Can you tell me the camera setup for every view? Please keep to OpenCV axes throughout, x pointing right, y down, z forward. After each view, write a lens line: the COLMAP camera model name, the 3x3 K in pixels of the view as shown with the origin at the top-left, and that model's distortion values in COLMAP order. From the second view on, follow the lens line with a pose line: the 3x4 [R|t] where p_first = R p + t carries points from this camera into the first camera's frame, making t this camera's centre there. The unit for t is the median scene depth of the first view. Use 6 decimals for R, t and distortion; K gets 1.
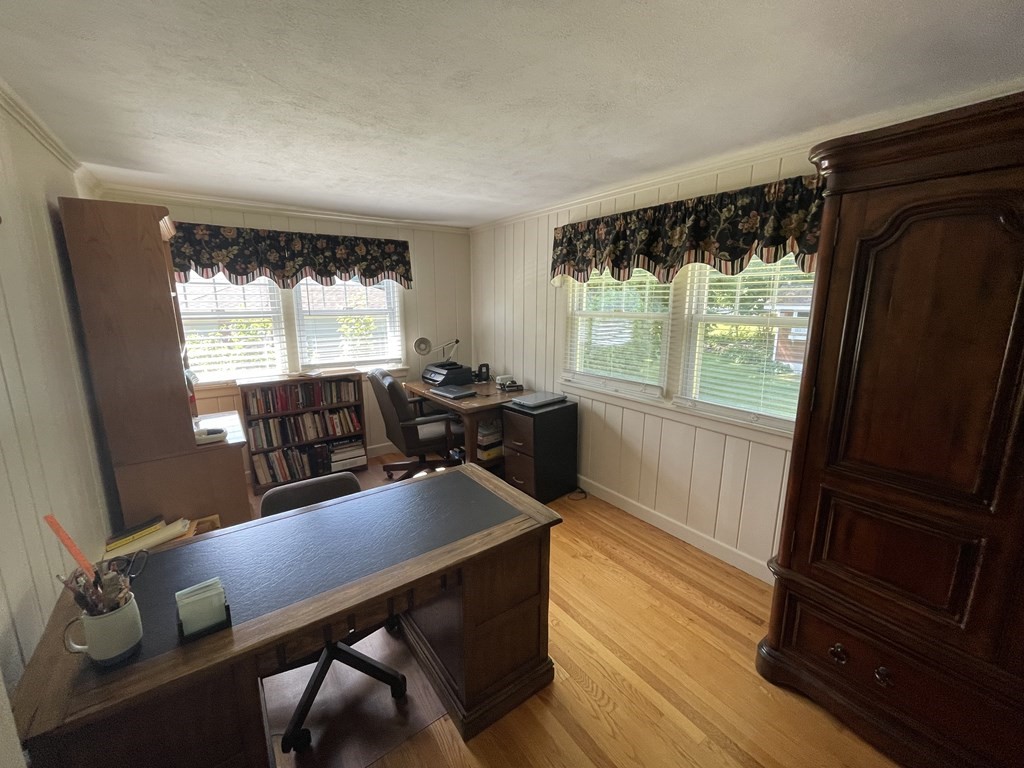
lens RADIAL K [[414.1, 0, 507.0], [0, 414.1, 378.8], [0, 0, 1]] dist [-0.001217, 0.000915]
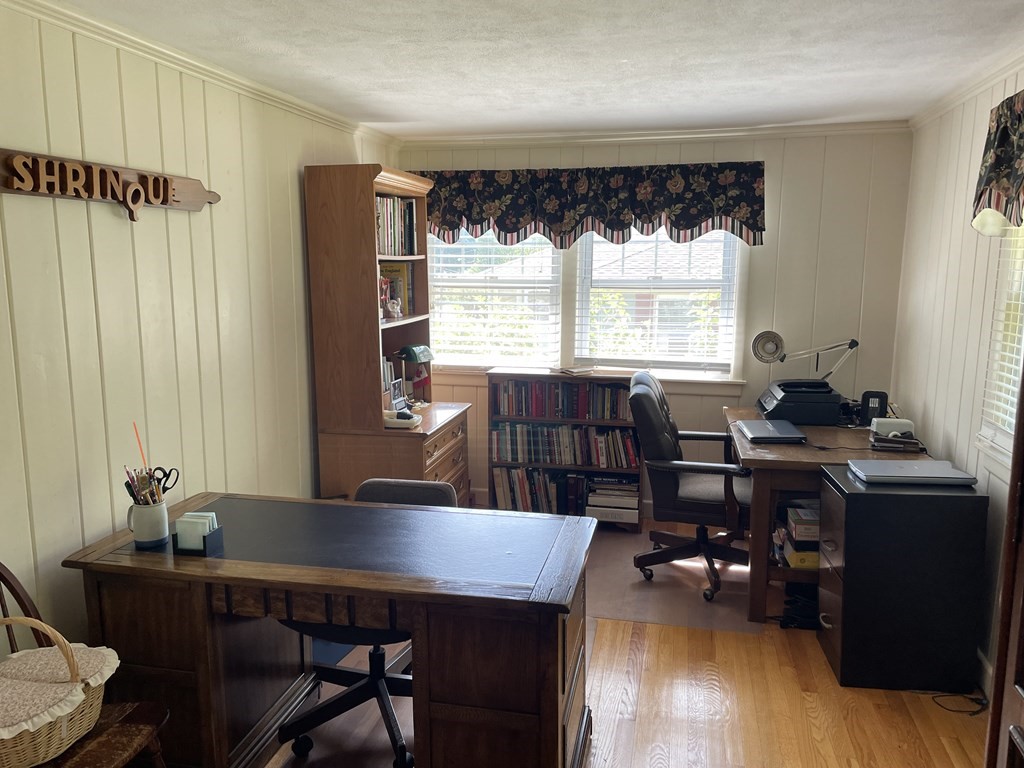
lens RADIAL K [[783.8, 0, 512.0], [0, 783.8, 384.0], [0, 0, 1]] dist [0.094718, -0.004495]
pose [[0.667011, 0.117713, -0.735690, 0.422849], [-0.143175, 0.989287, 0.028481, -0.011559], [0.731162, 0.086336, 0.676719, 0.032800]]
